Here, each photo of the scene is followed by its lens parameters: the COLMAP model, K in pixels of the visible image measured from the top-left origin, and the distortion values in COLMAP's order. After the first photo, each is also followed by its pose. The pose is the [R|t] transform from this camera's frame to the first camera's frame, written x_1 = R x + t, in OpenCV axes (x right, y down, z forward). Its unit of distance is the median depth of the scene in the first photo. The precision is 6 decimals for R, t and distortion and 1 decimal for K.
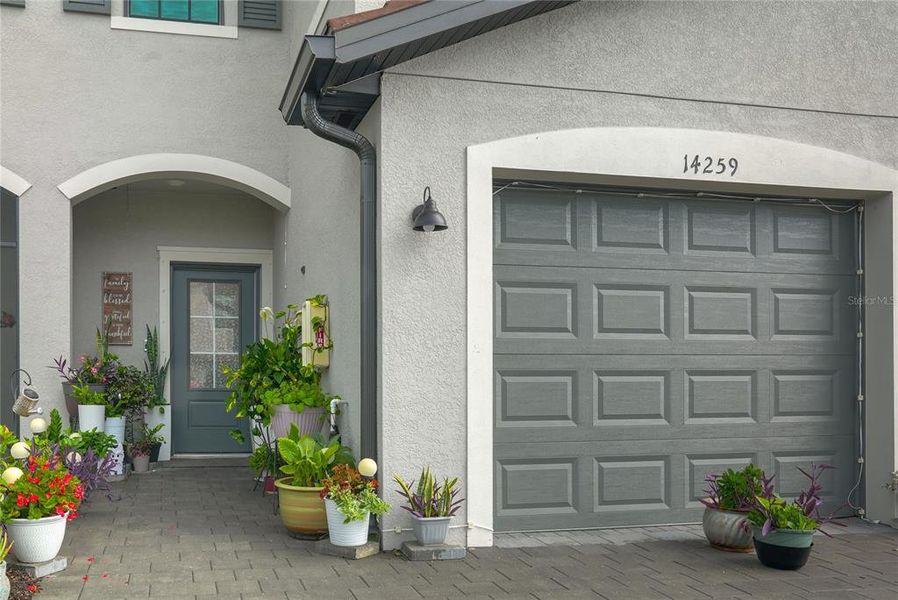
lens RADIAL K [[777.4, 0, 325.3], [0, 777.4, 395.1], [0, 0, 1]] dist [-0.002697, -0.000358]
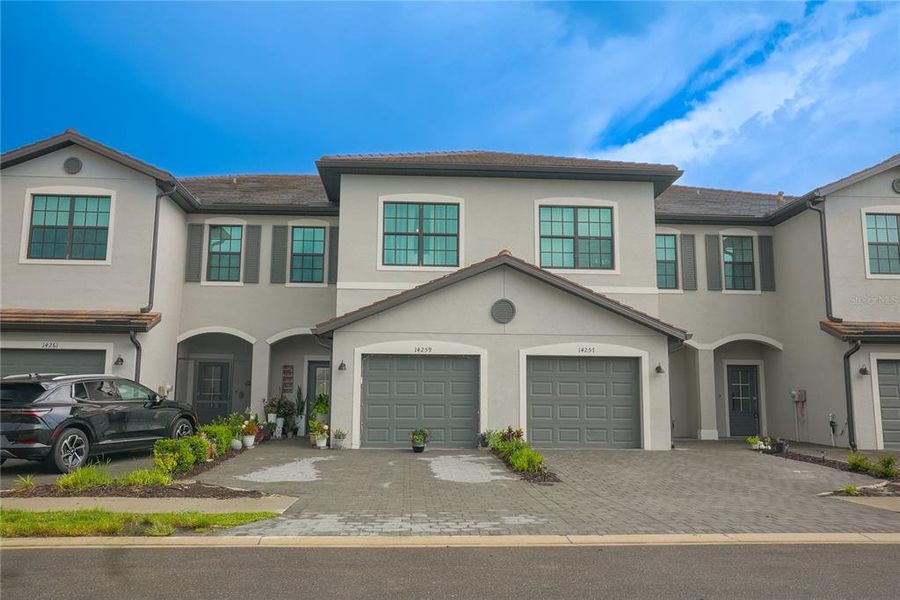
lens RADIAL K [[758.7, 0, 450.0], [0, 758.7, 300.0], [0, 0, 1]] dist [-0.072905, 0.138531]
pose [[0.989407, -0.012878, -0.144599, 0.826242], [-0.010266, 0.987357, -0.158181, 0.033653], [0.144808, 0.157990, 0.976765, -1.868054]]
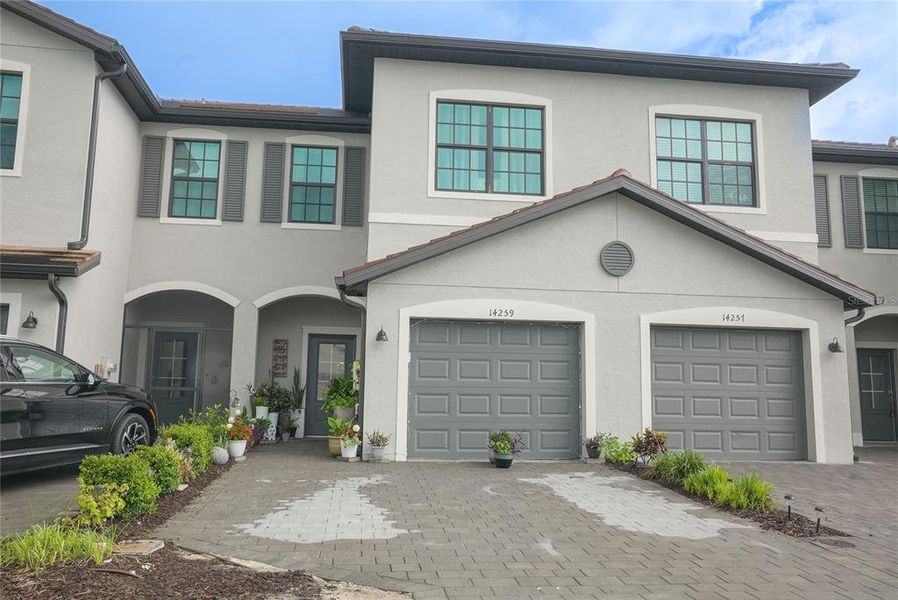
lens RADIAL K [[757.0, 0, 449.0], [0, 757.0, 300.0], [0, 0, 1]] dist [-0.072905, 0.138531]
pose [[0.996782, 0.005654, -0.079960, 0.371074], [-0.017819, 0.988180, -0.152258, 0.029536], [0.078154, 0.153193, 0.985101, -1.033128]]
